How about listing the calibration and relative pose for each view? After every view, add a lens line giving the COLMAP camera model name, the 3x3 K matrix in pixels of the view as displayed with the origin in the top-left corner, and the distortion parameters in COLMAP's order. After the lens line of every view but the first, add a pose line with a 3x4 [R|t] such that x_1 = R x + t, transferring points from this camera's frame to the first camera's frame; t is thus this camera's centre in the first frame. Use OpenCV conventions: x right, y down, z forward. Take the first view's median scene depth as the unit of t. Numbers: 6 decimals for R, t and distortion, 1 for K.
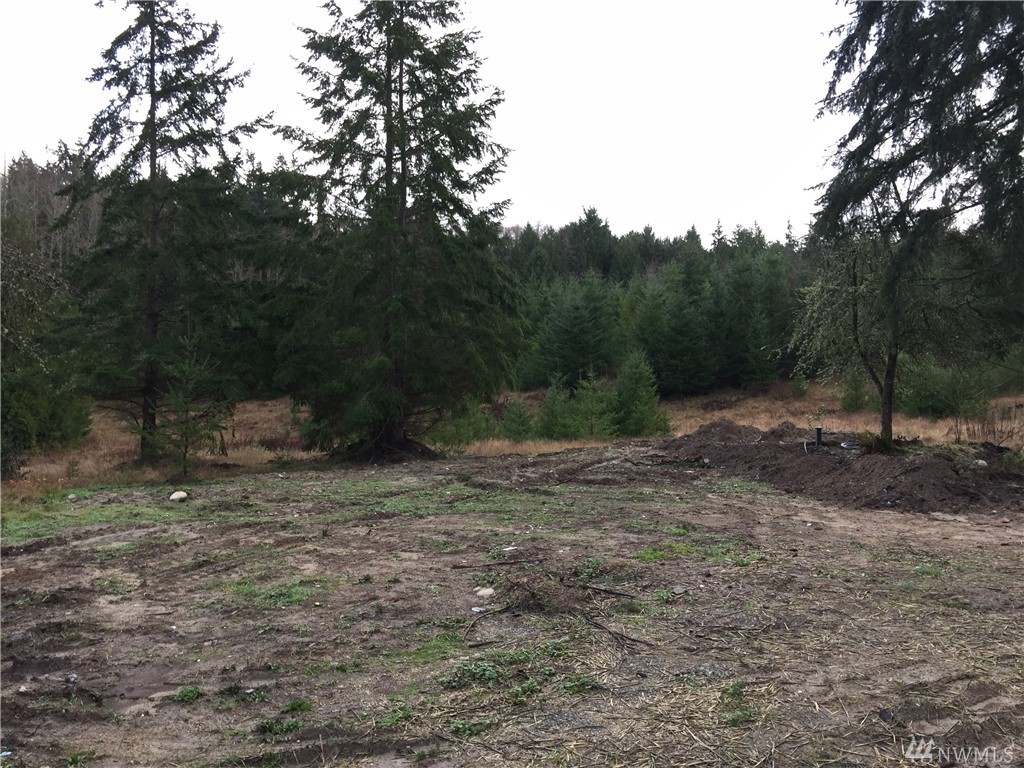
lens RADIAL K [[859.5, 0, 518.7], [0, 859.5, 357.2], [0, 0, 1]] dist [0.076221, -0.128380]
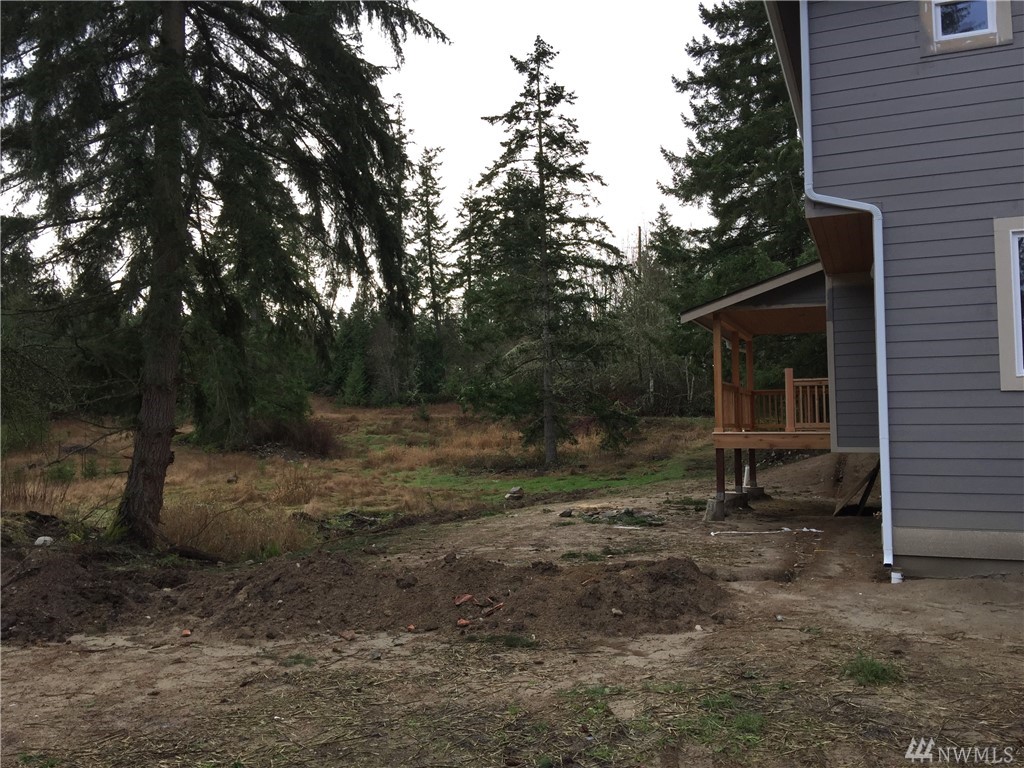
lens RADIAL K [[859.5, 0, 521.6], [0, 859.5, 359.1], [0, 0, 1]] dist [0.076221, -0.128380]
pose [[0.490396, 0.062602, 0.869249, 0.039051], [-0.006336, 0.997646, -0.068275, 0.006371], [-0.871477, 0.027974, 0.489638, 0.277440]]
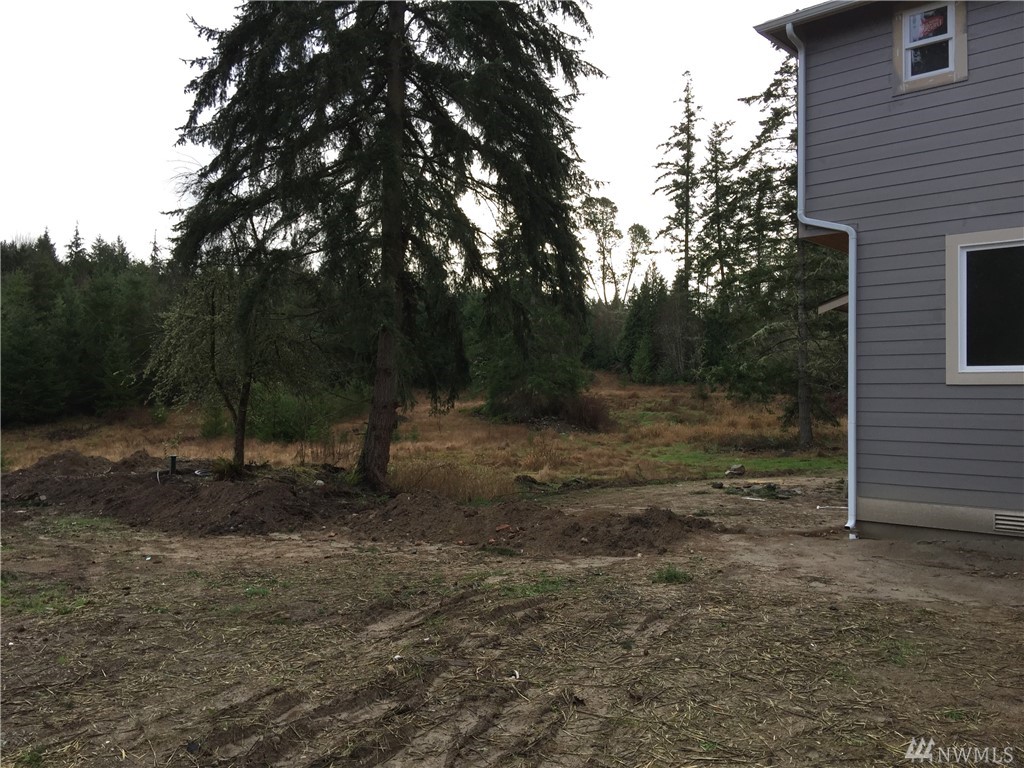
lens RADIAL K [[859.5, 0, 510.5], [0, 859.5, 357.7], [0, 0, 1]] dist [0.076221, -0.128380]
pose [[0.767350, 0.041072, 0.639911, 0.011073], [-0.021822, 0.999041, -0.037954, -0.001731], [-0.640857, 0.015160, 0.767511, -0.002898]]
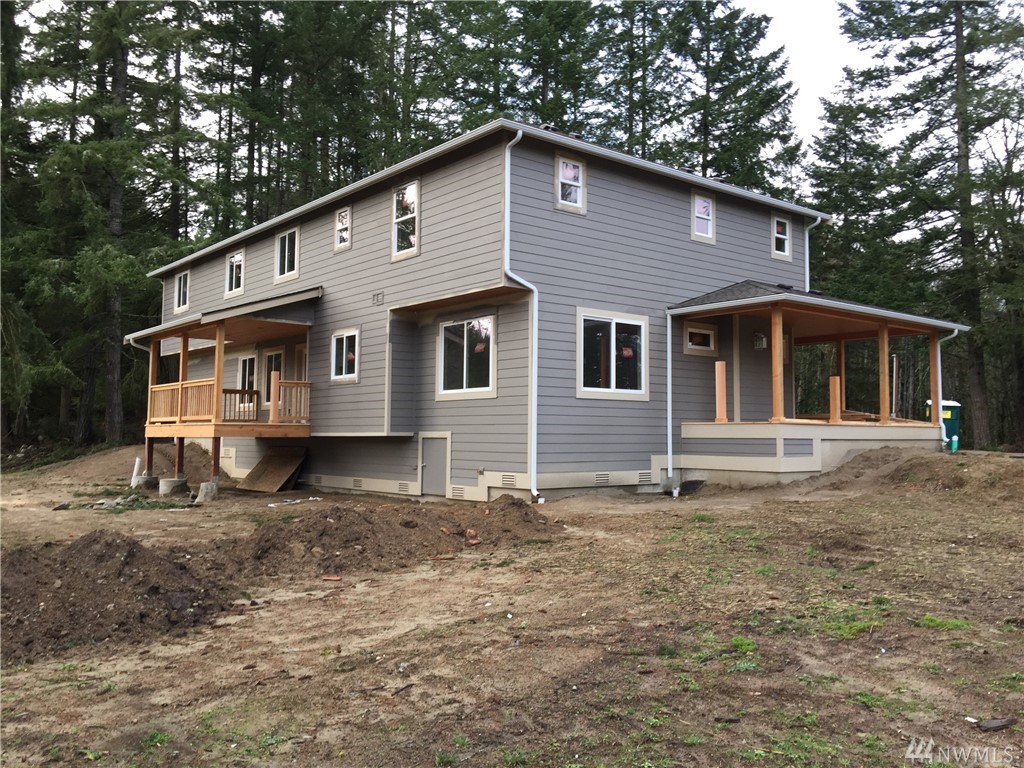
lens RADIAL K [[859.5, 0, 512.7], [0, 859.5, 360.0], [0, 0, 1]] dist [0.076221, -0.128380]
pose [[-0.543197, 0.065808, 0.837022, -0.154920], [-0.020235, 0.995608, -0.091409, 0.036855], [-0.839361, -0.066590, -0.539480, 0.904725]]
